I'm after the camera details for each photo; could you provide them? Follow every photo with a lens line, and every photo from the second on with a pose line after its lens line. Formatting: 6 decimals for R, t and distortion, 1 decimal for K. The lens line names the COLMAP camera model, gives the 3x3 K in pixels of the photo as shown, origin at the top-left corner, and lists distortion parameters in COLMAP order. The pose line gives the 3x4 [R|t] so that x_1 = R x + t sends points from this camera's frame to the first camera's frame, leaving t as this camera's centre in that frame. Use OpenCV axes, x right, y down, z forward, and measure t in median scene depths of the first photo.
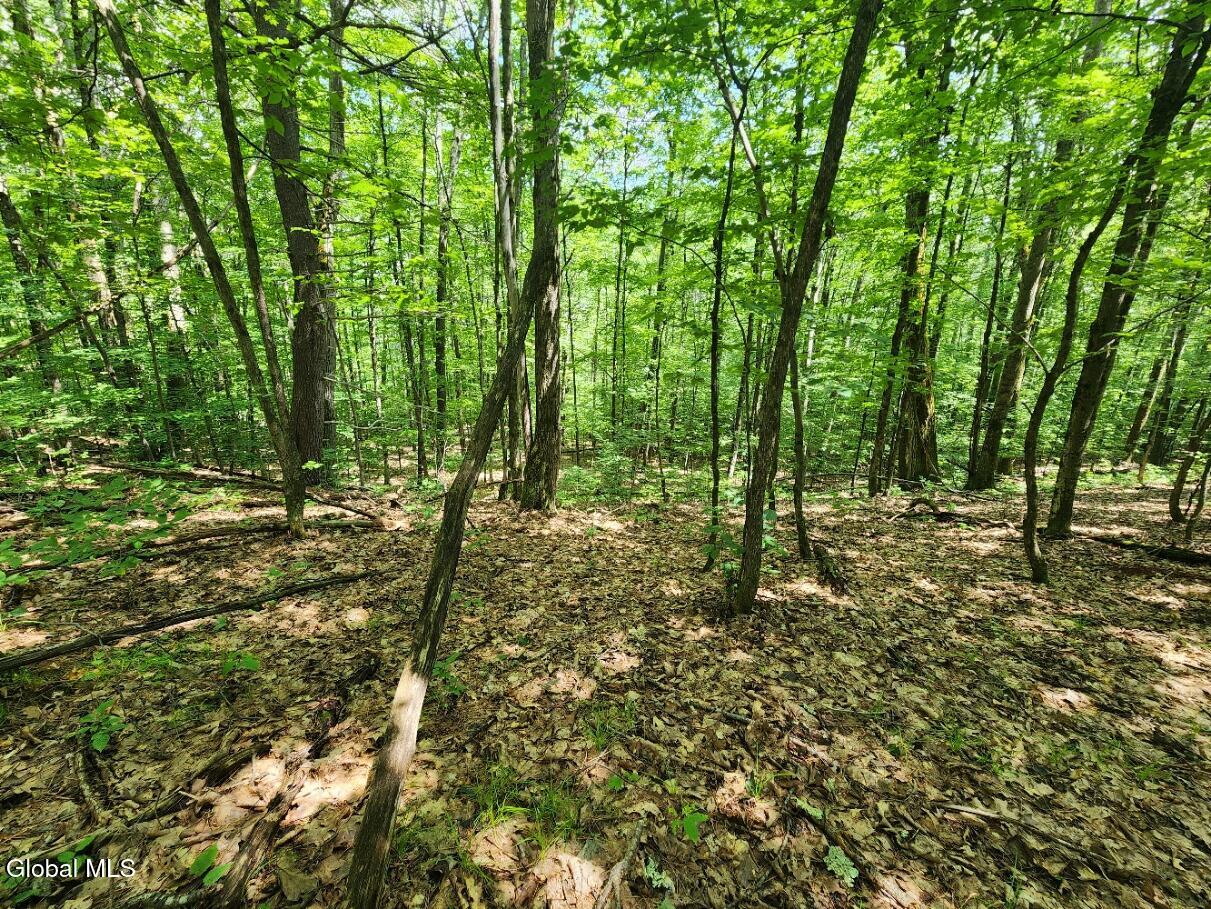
lens RADIAL K [[490.1, 0, 602.0], [0, 490.1, 452.5], [0, 0, 1]] dist [0.002158, -0.000061]
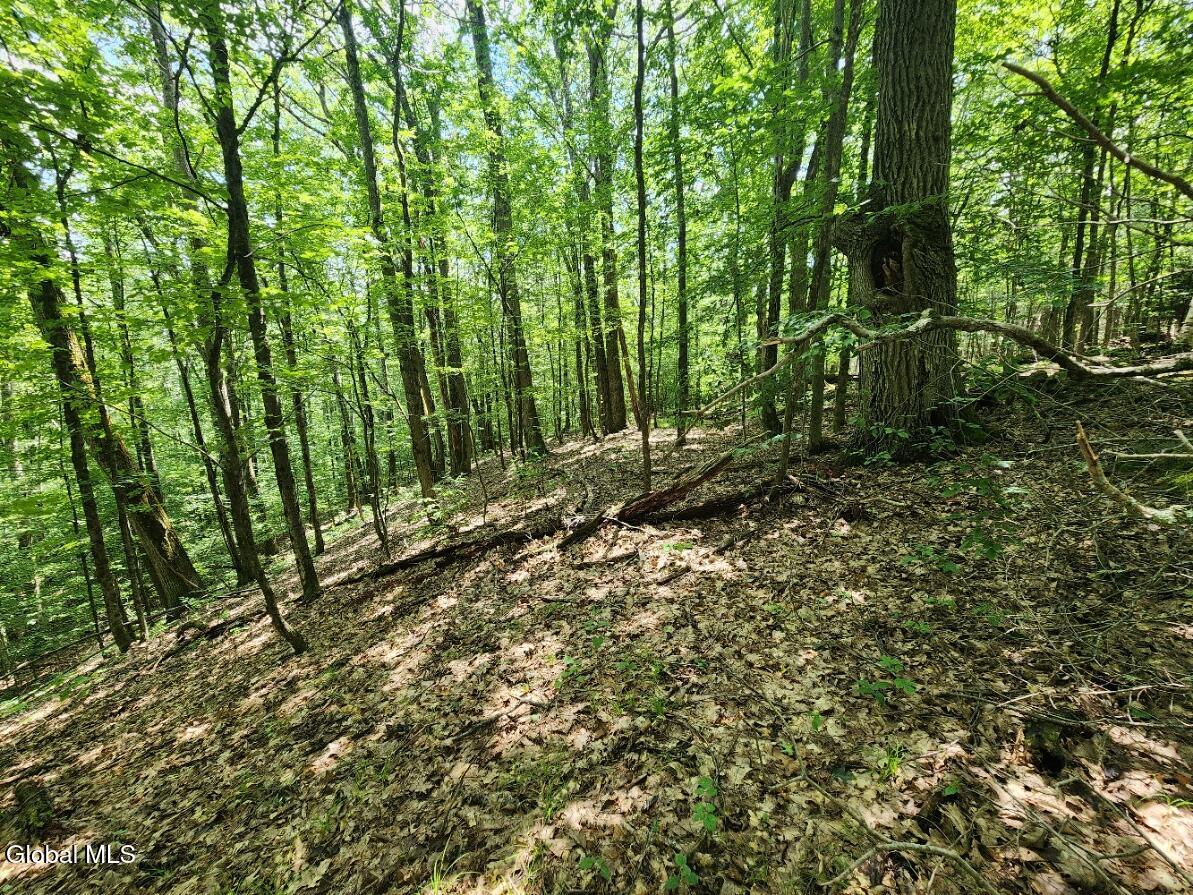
lens RADIAL K [[482.8, 0, 593.2], [0, 482.8, 448.5], [0, 0, 1]] dist [0.002158, -0.000061]
pose [[0.274512, -0.192324, 0.942154, 0.140430], [0.361885, 0.928423, 0.084080, -0.013033], [-0.890889, 0.317871, 0.324462, -0.073075]]
